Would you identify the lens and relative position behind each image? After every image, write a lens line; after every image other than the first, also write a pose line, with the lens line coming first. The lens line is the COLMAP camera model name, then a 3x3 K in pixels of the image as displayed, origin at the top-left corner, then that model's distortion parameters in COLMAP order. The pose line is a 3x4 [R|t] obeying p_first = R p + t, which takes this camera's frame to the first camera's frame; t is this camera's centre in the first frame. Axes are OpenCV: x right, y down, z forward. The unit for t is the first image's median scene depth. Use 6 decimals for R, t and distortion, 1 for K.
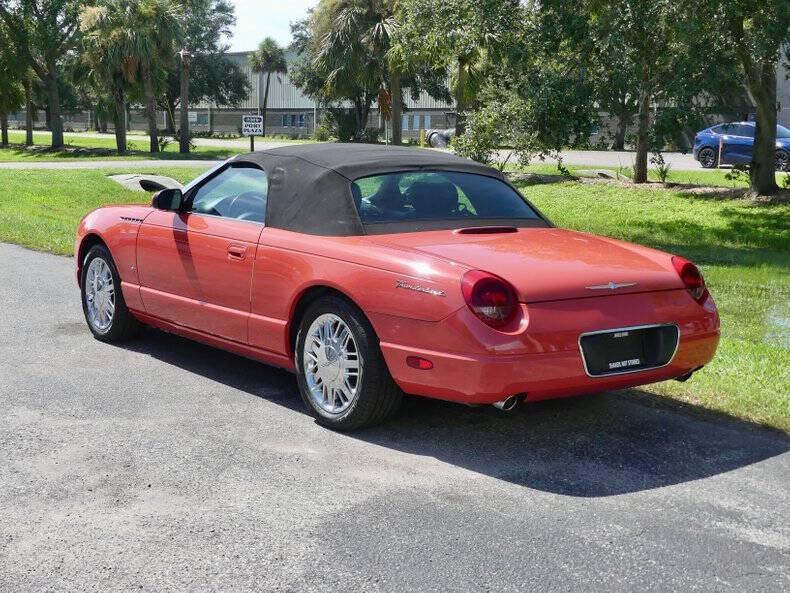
lens RADIAL K [[1078.2, 0, 393.8], [0, 1078.2, 263.9], [0, 0, 1]] dist [0.011075, 0.036468]
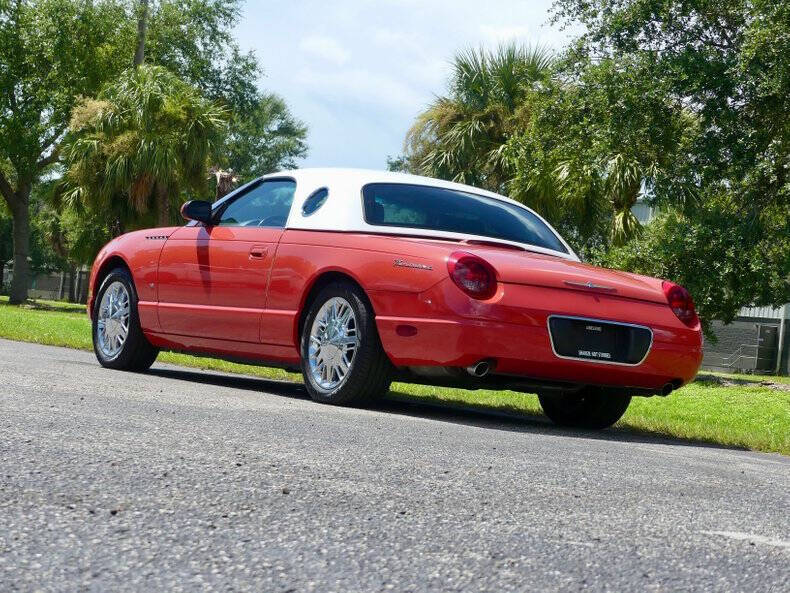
lens RADIAL K [[1745.5, 0, 395.0], [0, 1745.5, 296.5], [0, 0, 1]] dist [0.241904, -0.482164]
pose [[0.992651, 0.086027, -0.085105, 0.106653], [-0.097624, 0.984879, -0.143120, 0.208129], [0.071505, 0.150376, 0.986039, -0.522874]]
